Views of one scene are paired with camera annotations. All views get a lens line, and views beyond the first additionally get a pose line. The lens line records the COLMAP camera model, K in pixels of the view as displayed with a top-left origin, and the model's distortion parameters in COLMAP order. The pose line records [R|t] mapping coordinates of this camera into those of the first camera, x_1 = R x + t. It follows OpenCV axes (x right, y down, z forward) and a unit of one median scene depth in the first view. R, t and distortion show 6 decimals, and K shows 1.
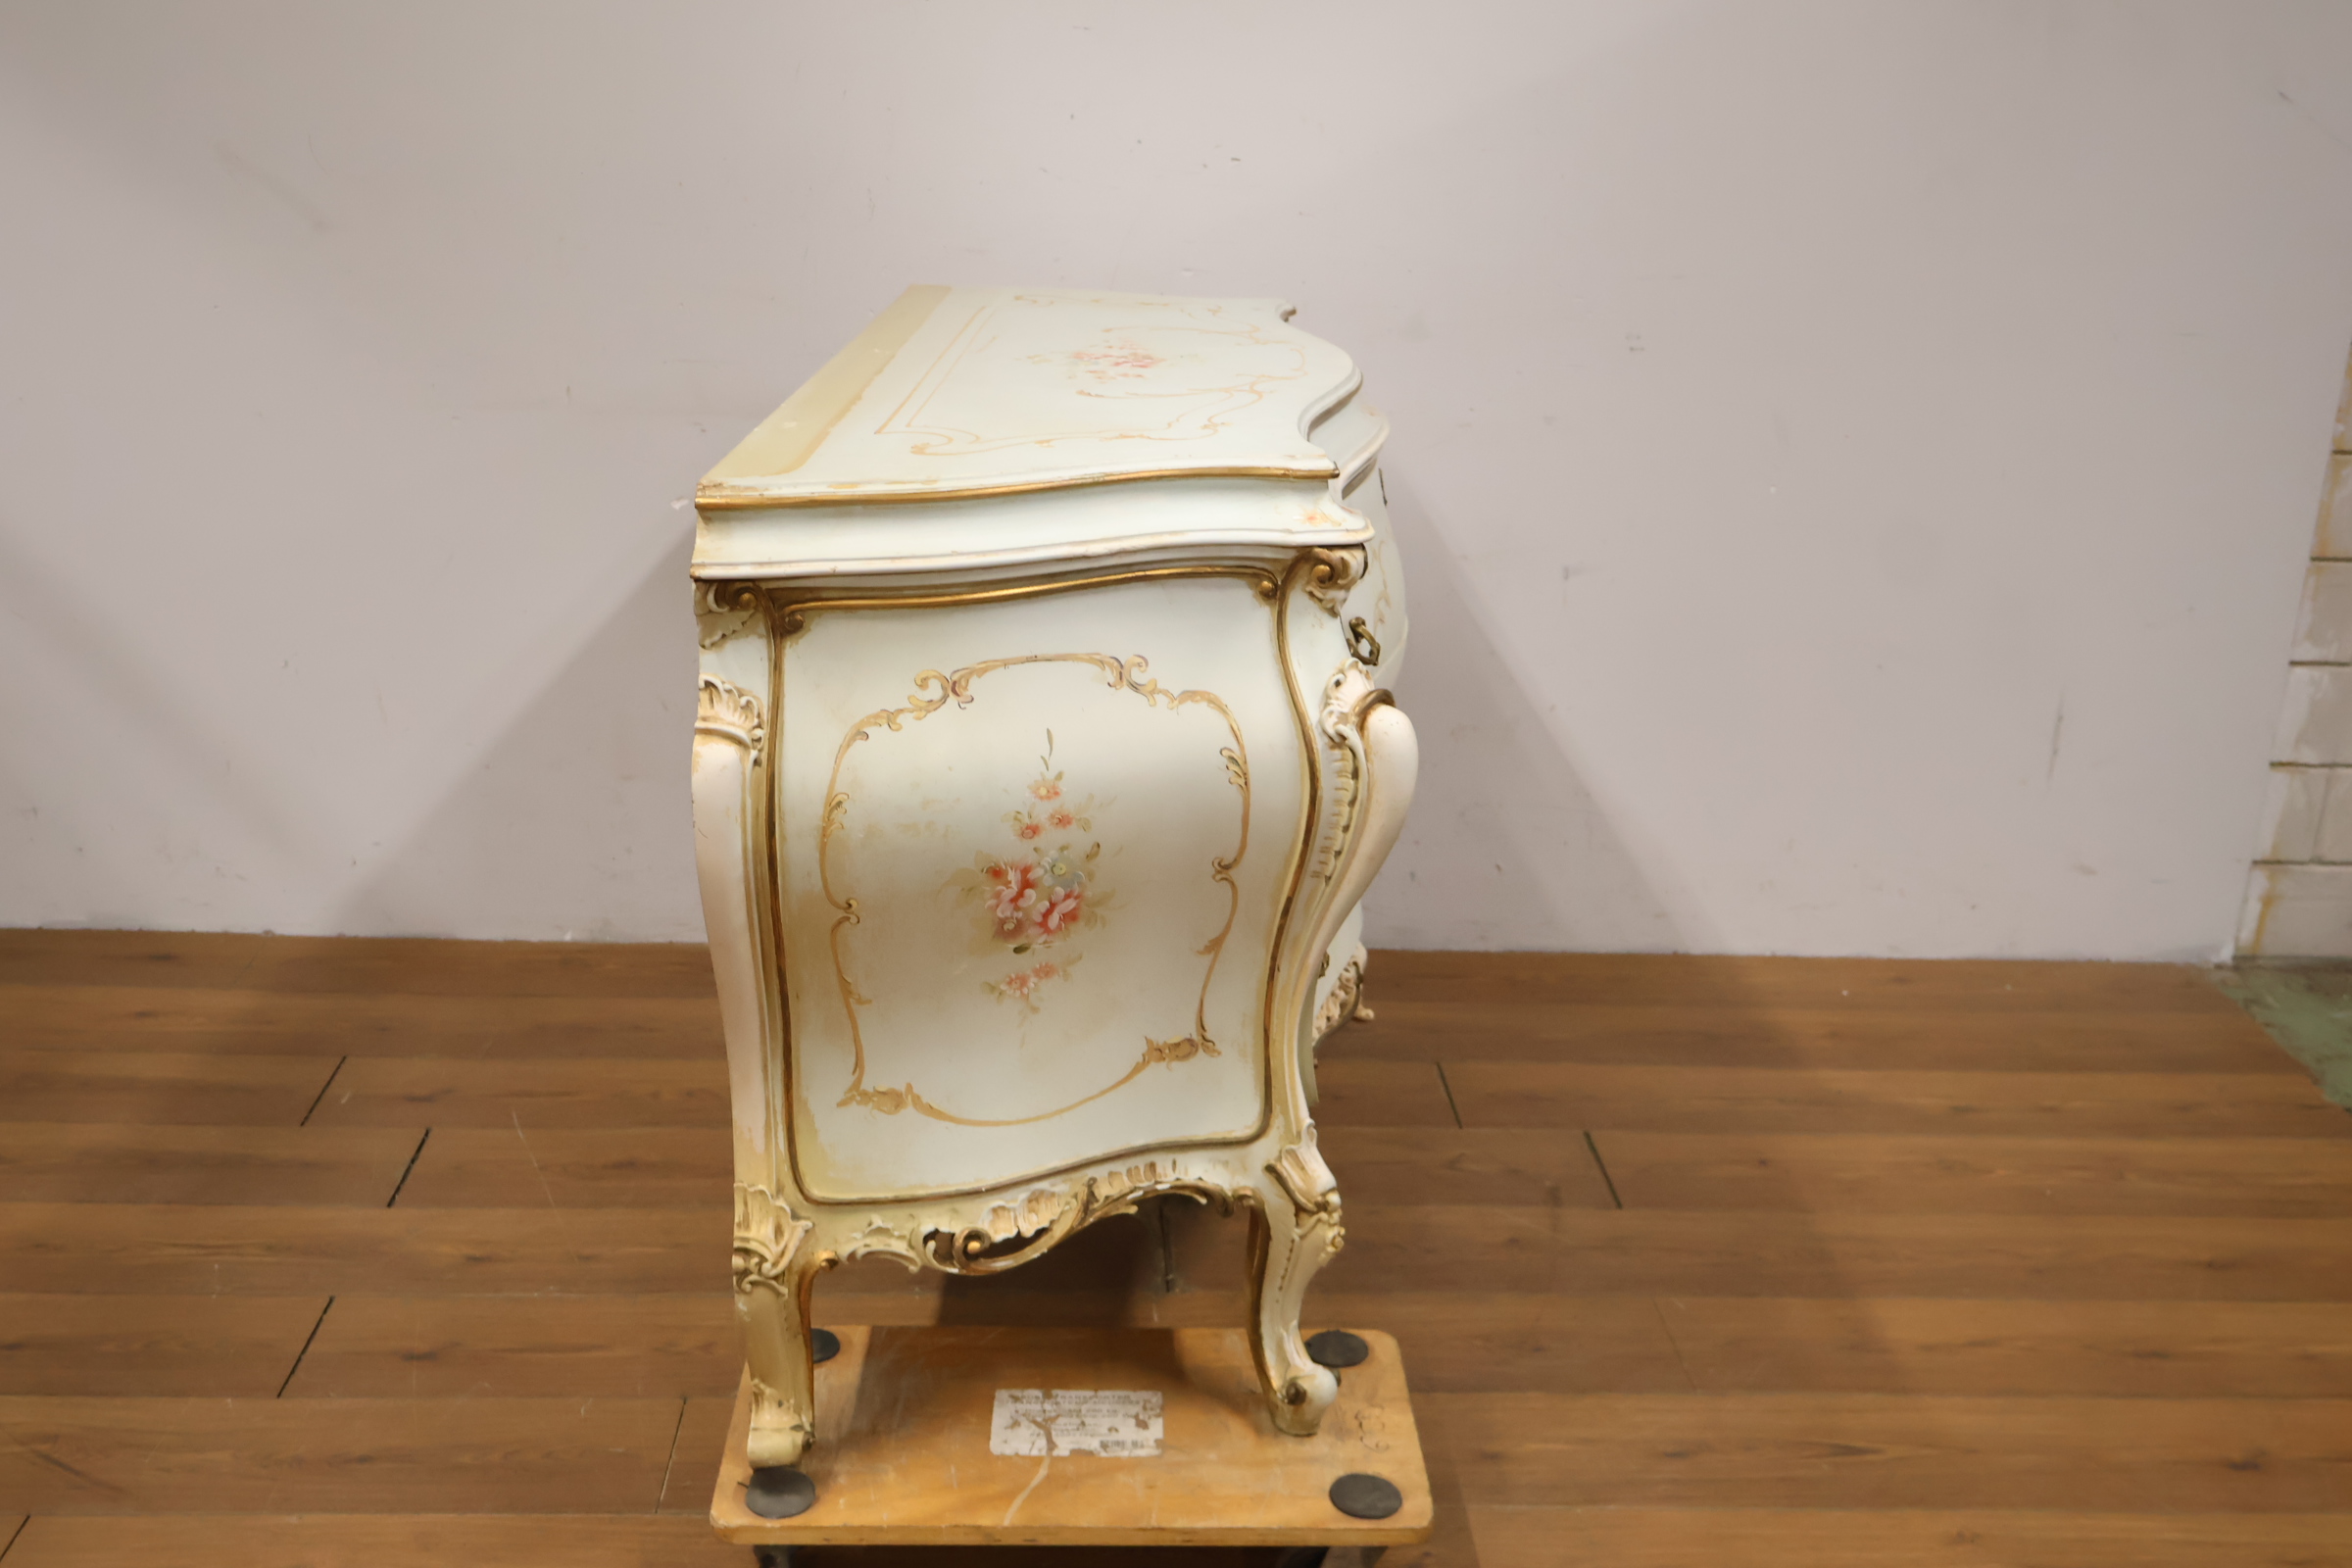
lens RADIAL K [[2433.6, 0, 1175.5], [0, 2433.6, 785.6], [0, 0, 1]] dist [-0.008083, 0.000000]
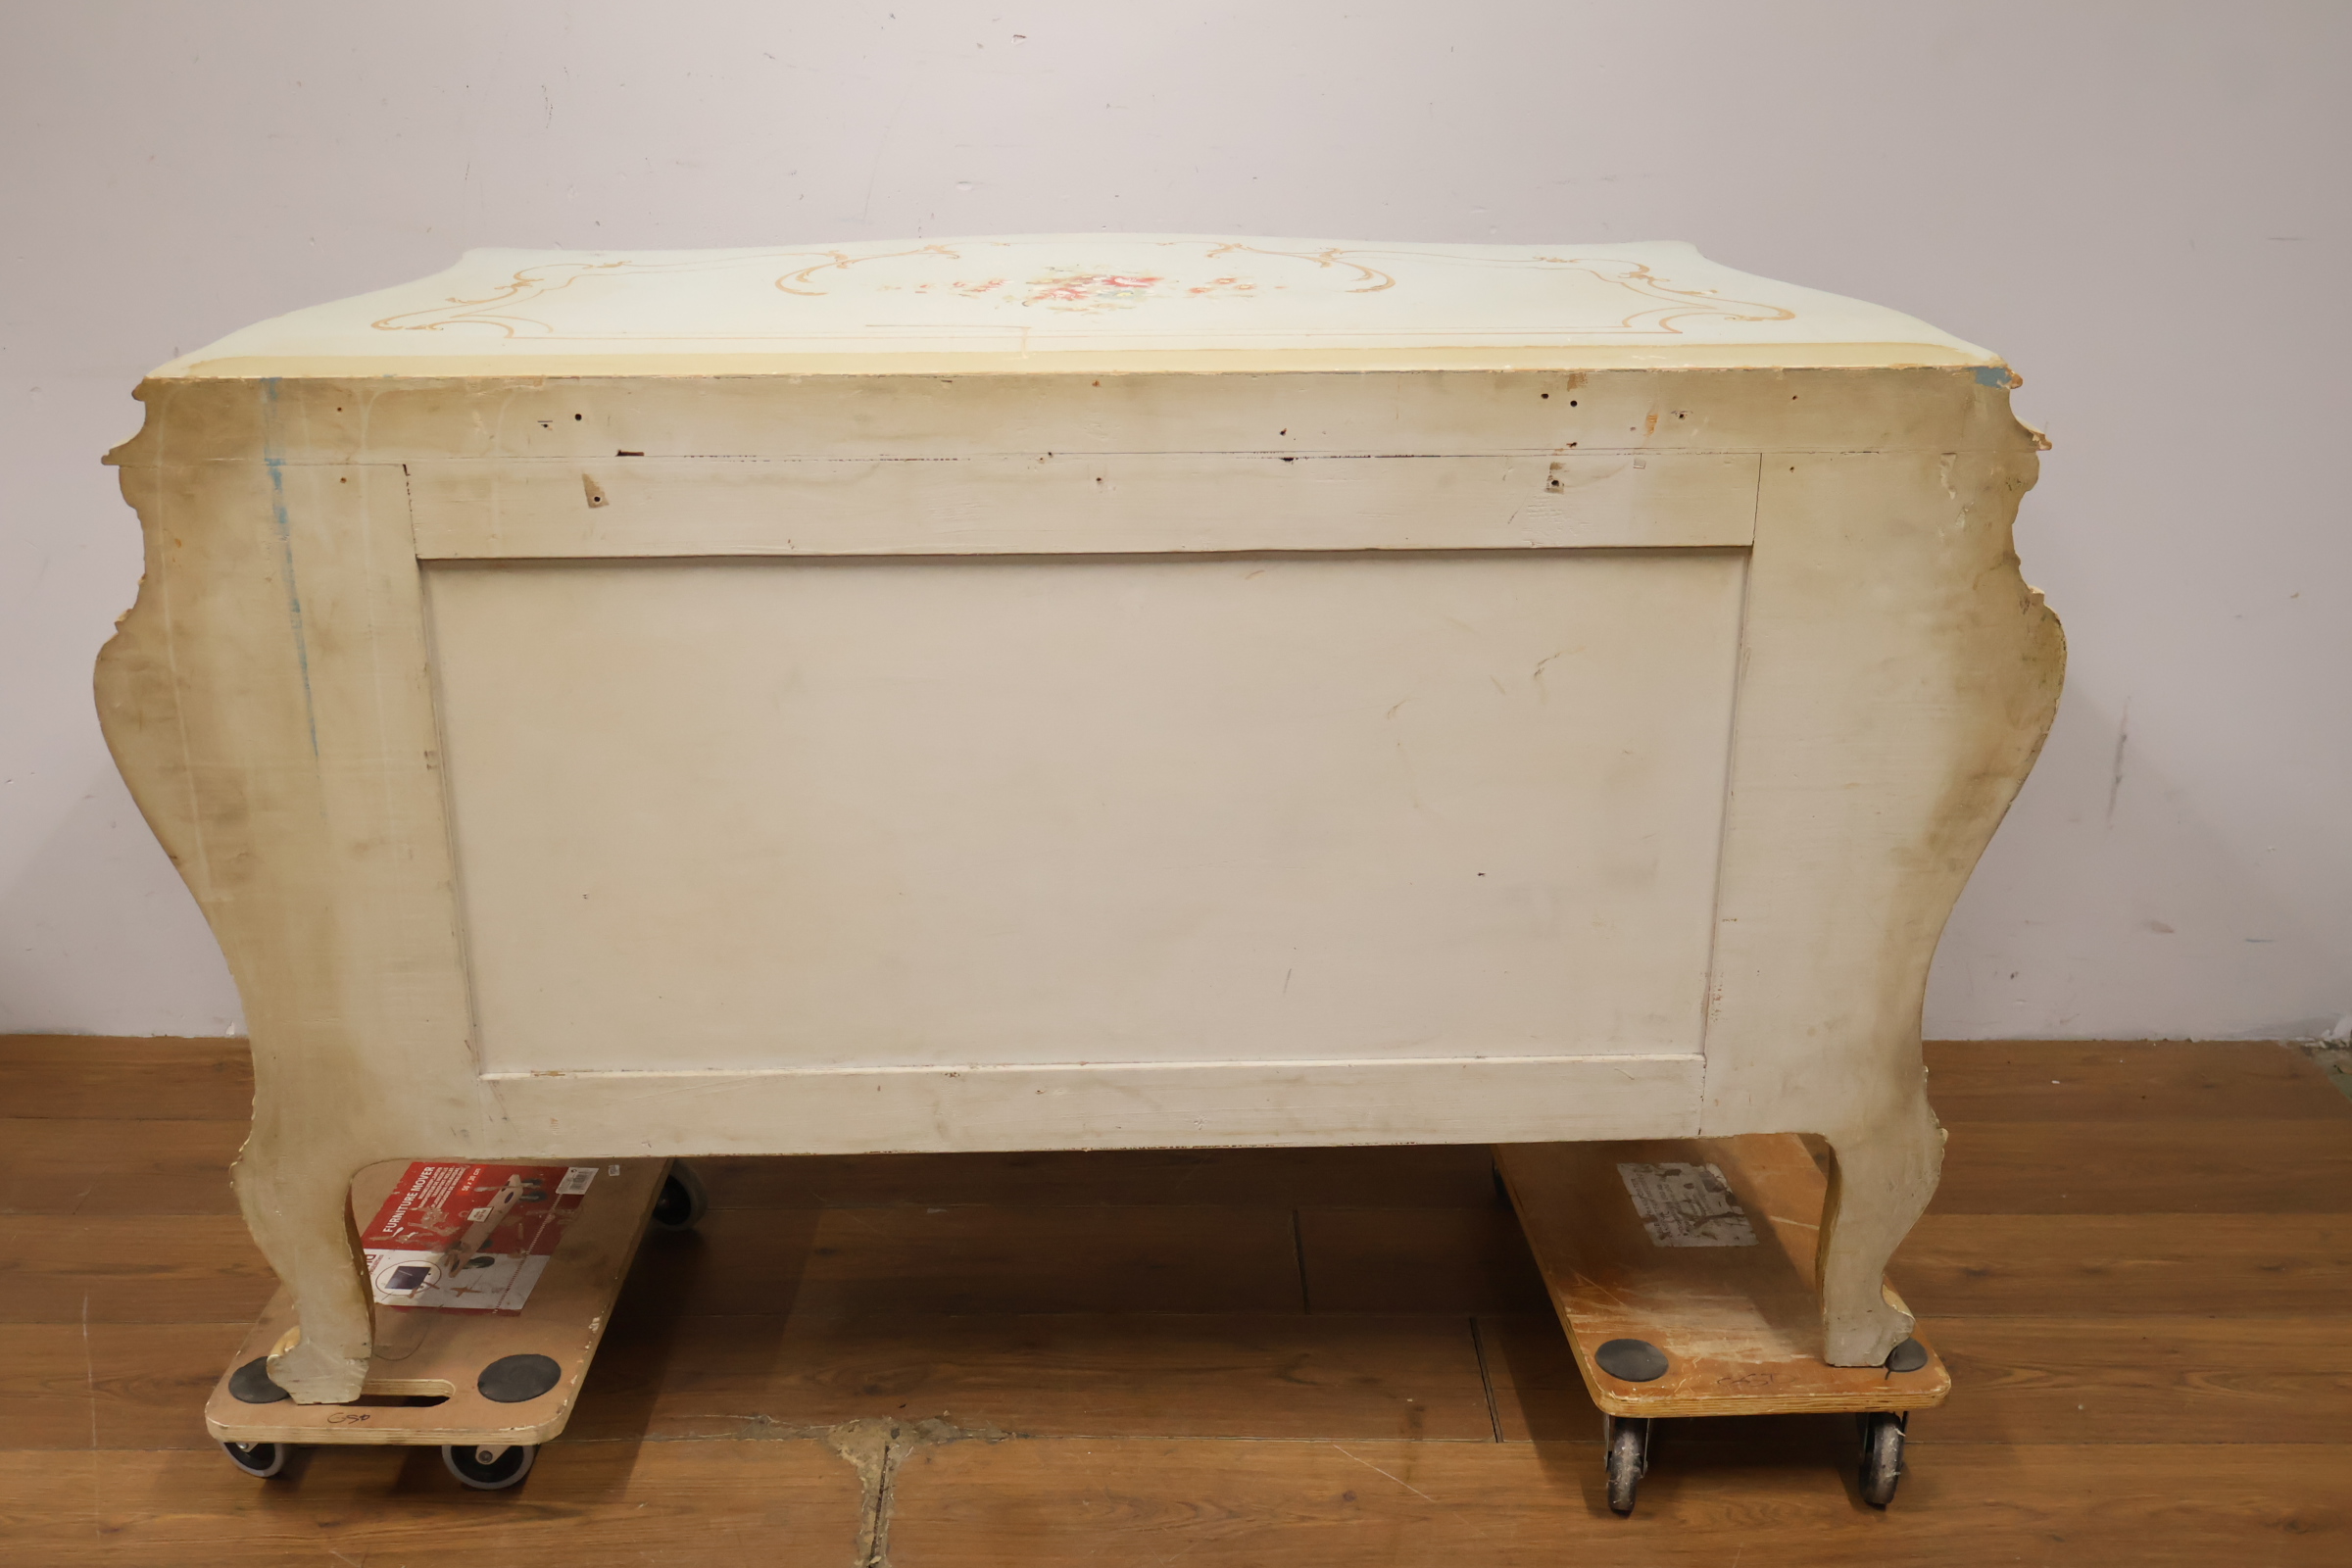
lens RADIAL K [[2599.7, 0, 1175.1], [0, 2599.7, 763.3], [0, 0, 1]] dist [-0.004146, 0.000000]
pose [[0.999353, -0.010550, -0.034371, 0.098065], [0.011803, 0.999266, 0.036448, -0.057752], [0.033962, -0.036830, 0.998744, 0.175896]]
